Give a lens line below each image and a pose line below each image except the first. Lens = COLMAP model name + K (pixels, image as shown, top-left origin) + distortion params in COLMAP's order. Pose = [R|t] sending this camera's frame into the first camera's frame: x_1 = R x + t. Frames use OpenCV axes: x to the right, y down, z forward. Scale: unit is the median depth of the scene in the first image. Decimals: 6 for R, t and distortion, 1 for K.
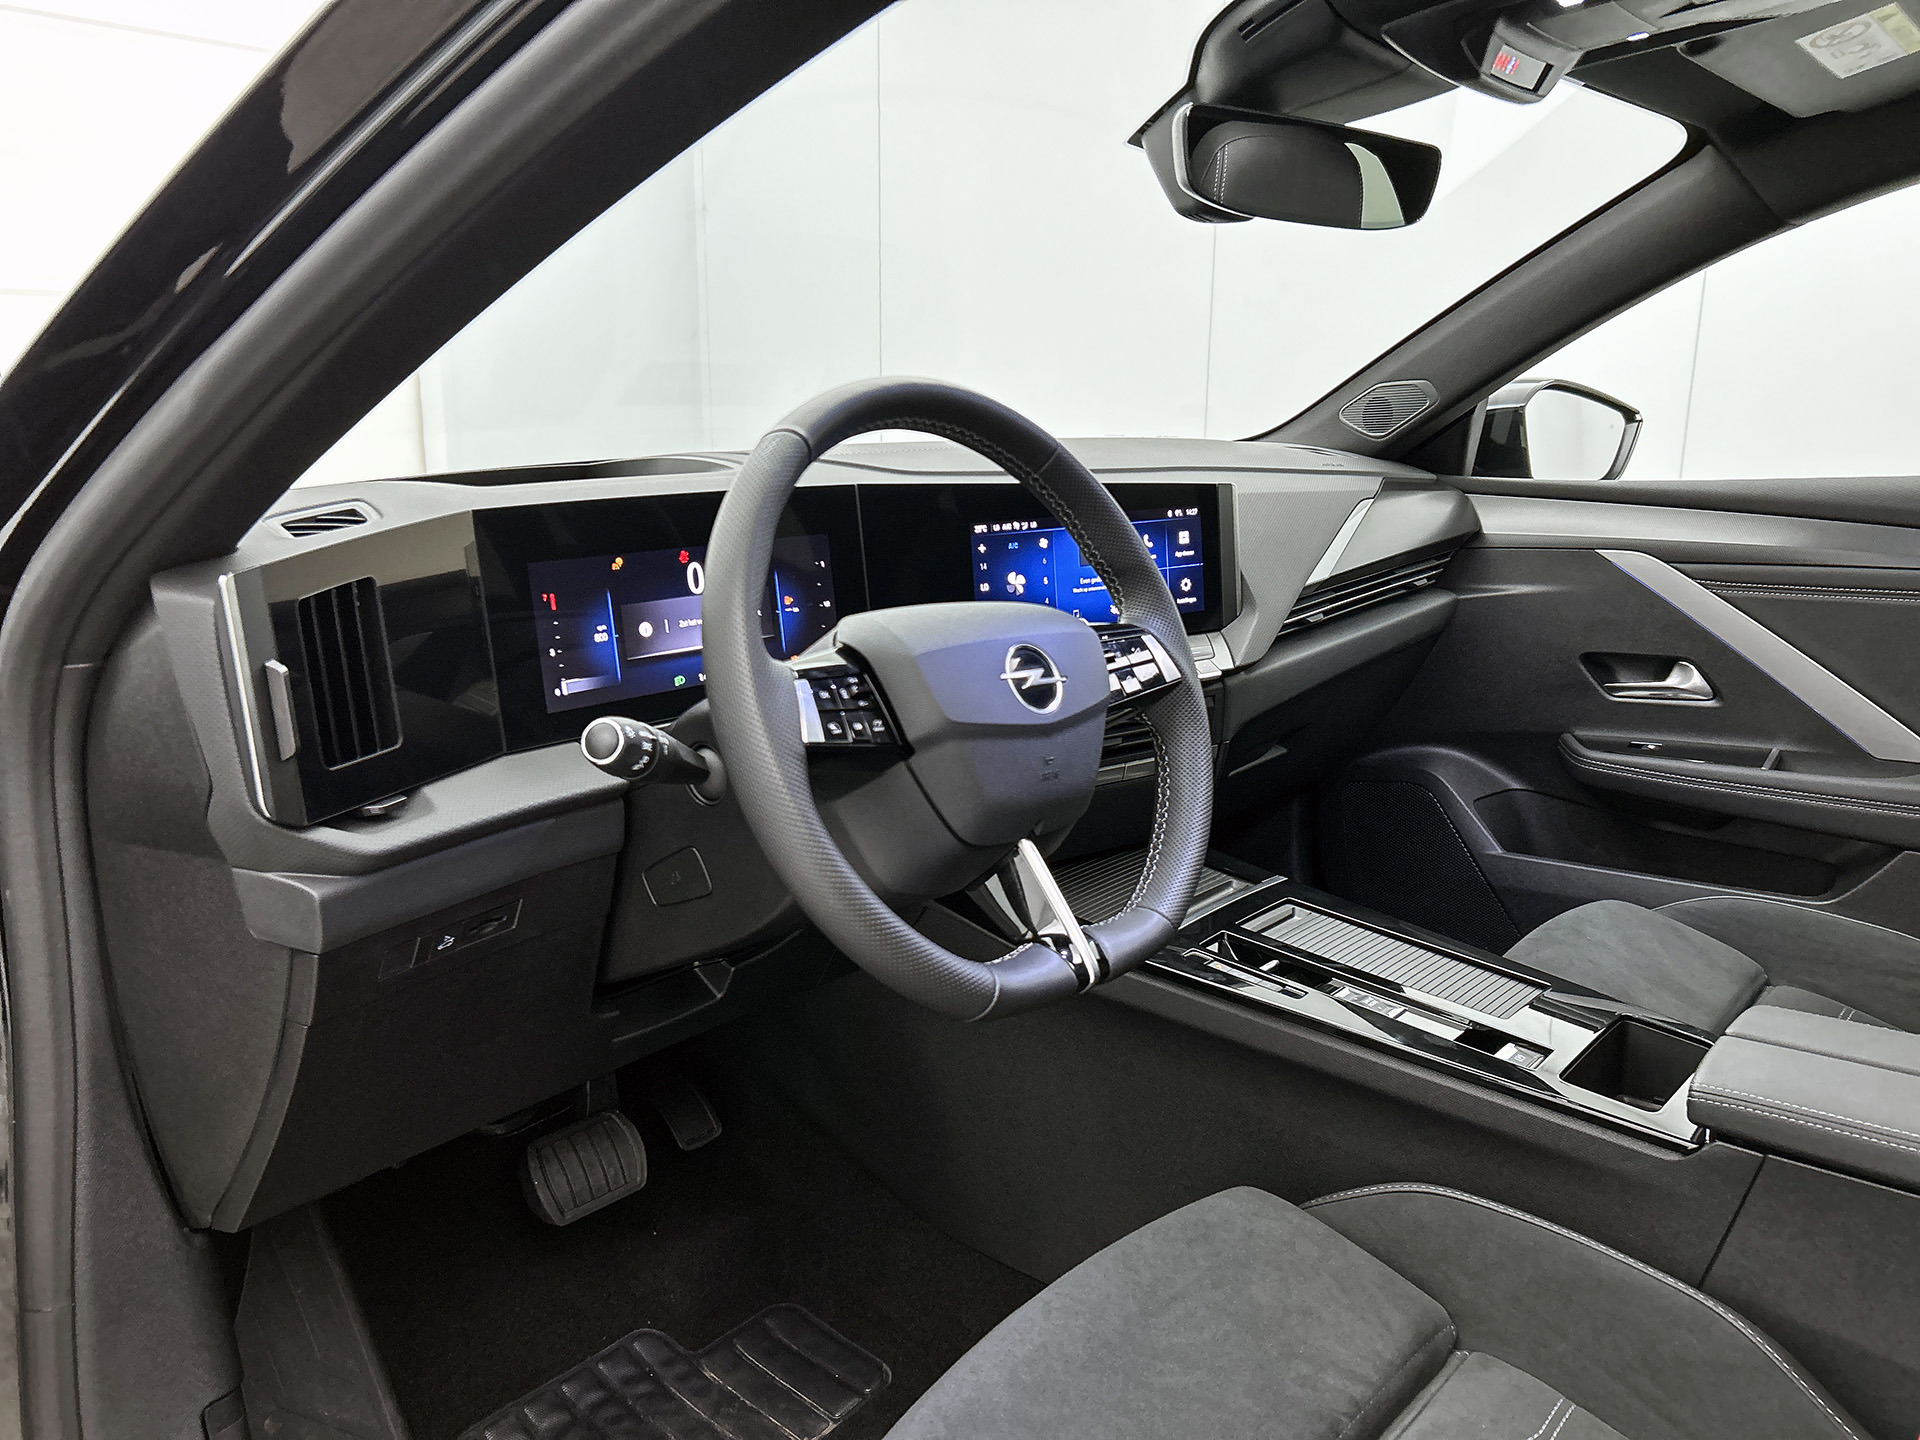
lens RADIAL K [[1428.0, 0, 960.0], [0, 1428.0, 720.0], [0, 0, 1]] dist [0.064830, -0.100118]
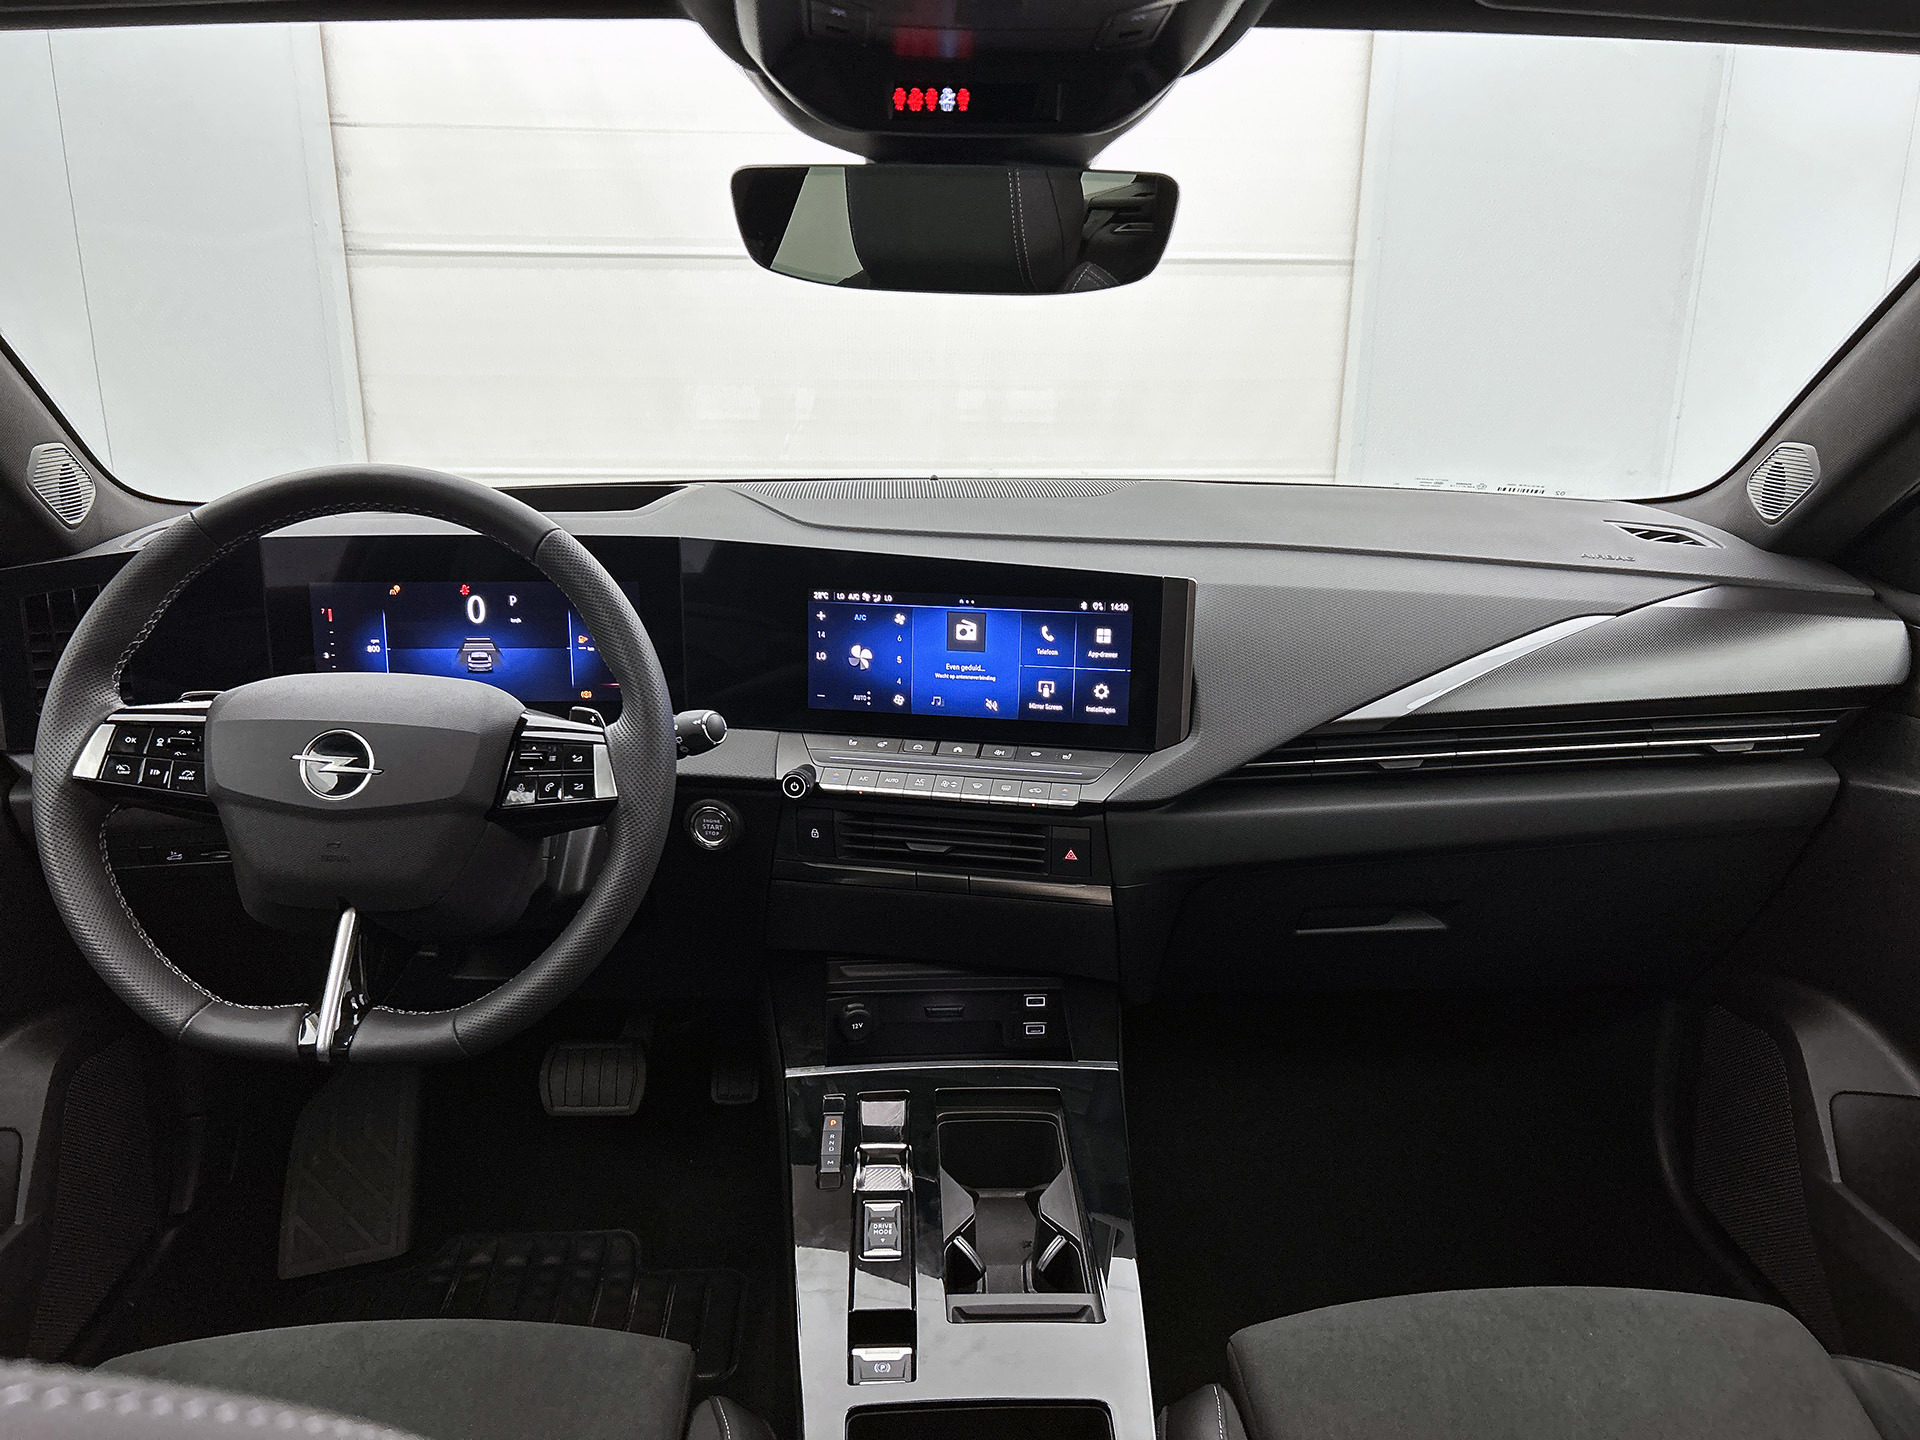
lens RADIAL K [[1428.0, 0, 960.0], [0, 1428.0, 720.0], [0, 0, 1]] dist [0.064830, -0.100118]
pose [[0.696343, 0.207091, -0.687183, 0.737115], [-0.168877, 0.977861, 0.123562, -0.182290], [0.697558, 0.030008, 0.715900, 0.376126]]
